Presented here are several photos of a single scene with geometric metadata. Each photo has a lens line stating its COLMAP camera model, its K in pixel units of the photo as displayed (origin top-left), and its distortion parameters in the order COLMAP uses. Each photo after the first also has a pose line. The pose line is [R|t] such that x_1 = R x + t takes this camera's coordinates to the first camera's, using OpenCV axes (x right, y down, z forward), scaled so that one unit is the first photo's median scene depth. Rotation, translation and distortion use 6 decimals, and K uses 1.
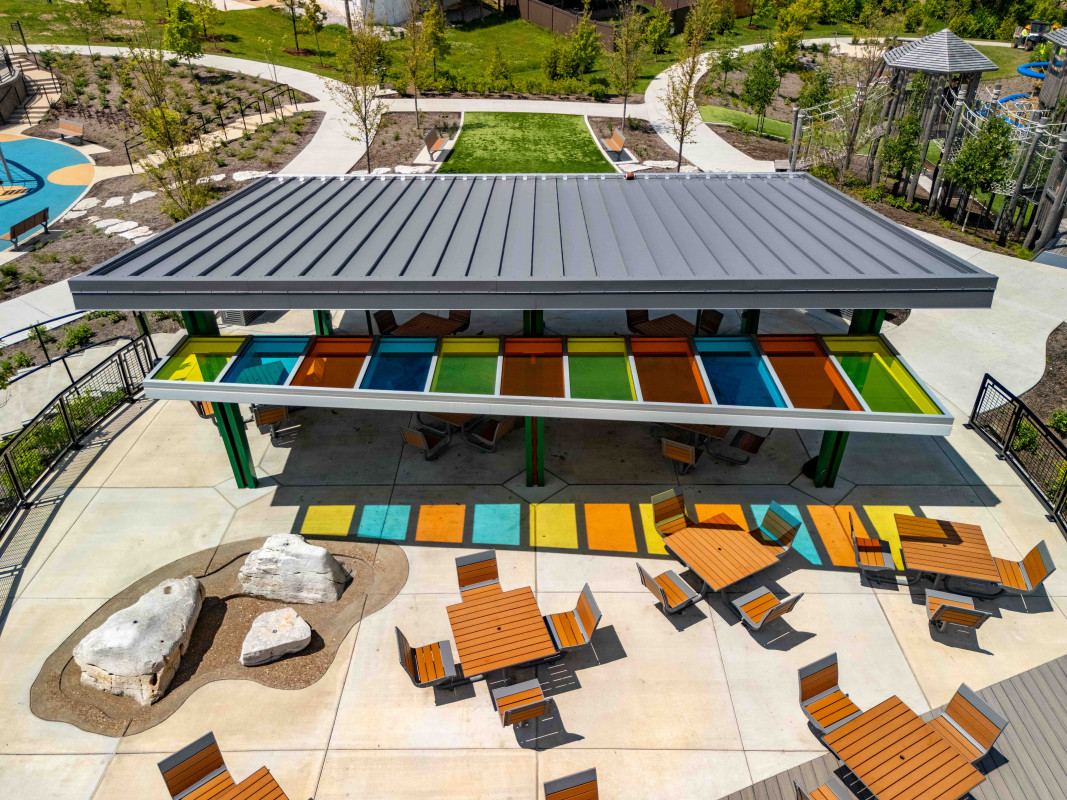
lens RADIAL K [[752.0, 0, 536.4], [0, 752.0, 411.8], [0, 0, 1]] dist [0.062244, -0.042365]
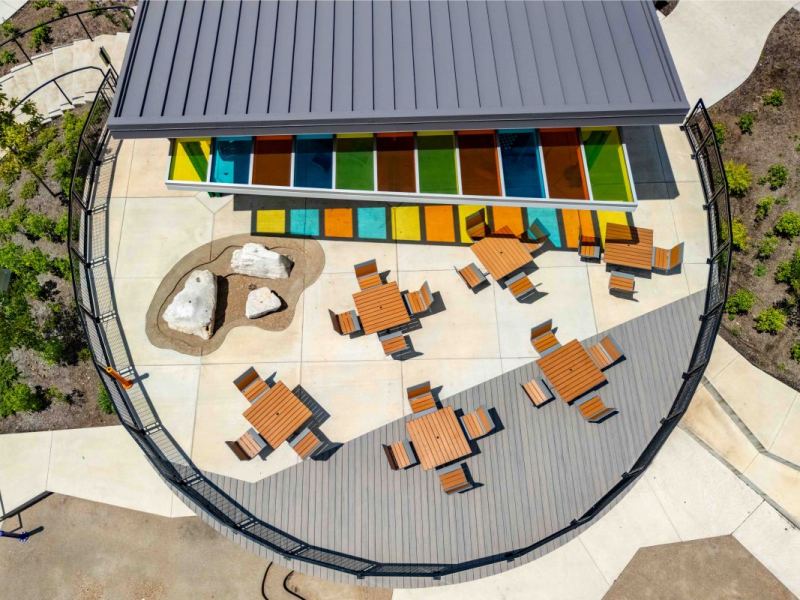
lens RADIAL K [[620.9, 0, 370.5], [0, 620.9, 300.7], [0, 0, 1]] dist [0.062569, -0.074800]
pose [[0.999603, -0.024402, -0.014081, -0.045550], [0.028109, 0.830022, 0.557023, -0.527333], [-0.001905, -0.557197, 0.830378, -0.268641]]
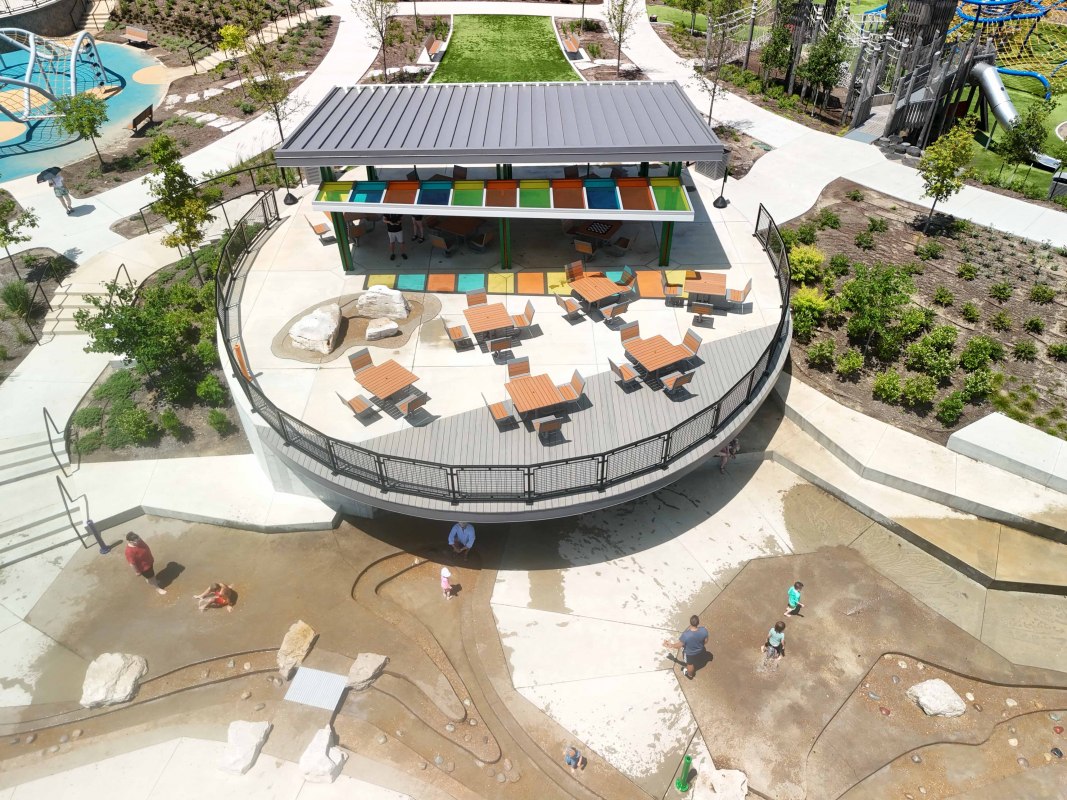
lens RADIAL K [[752.0, 0, 536.4], [0, 752.0, 411.8], [0, 0, 1]] dist [0.062244, -0.042365]
pose [[0.999845, -0.015167, 0.008976, 0.058431], [0.013751, 0.989911, 0.141020, 0.218003], [-0.011024, -0.140875, 0.989966, -1.009629]]
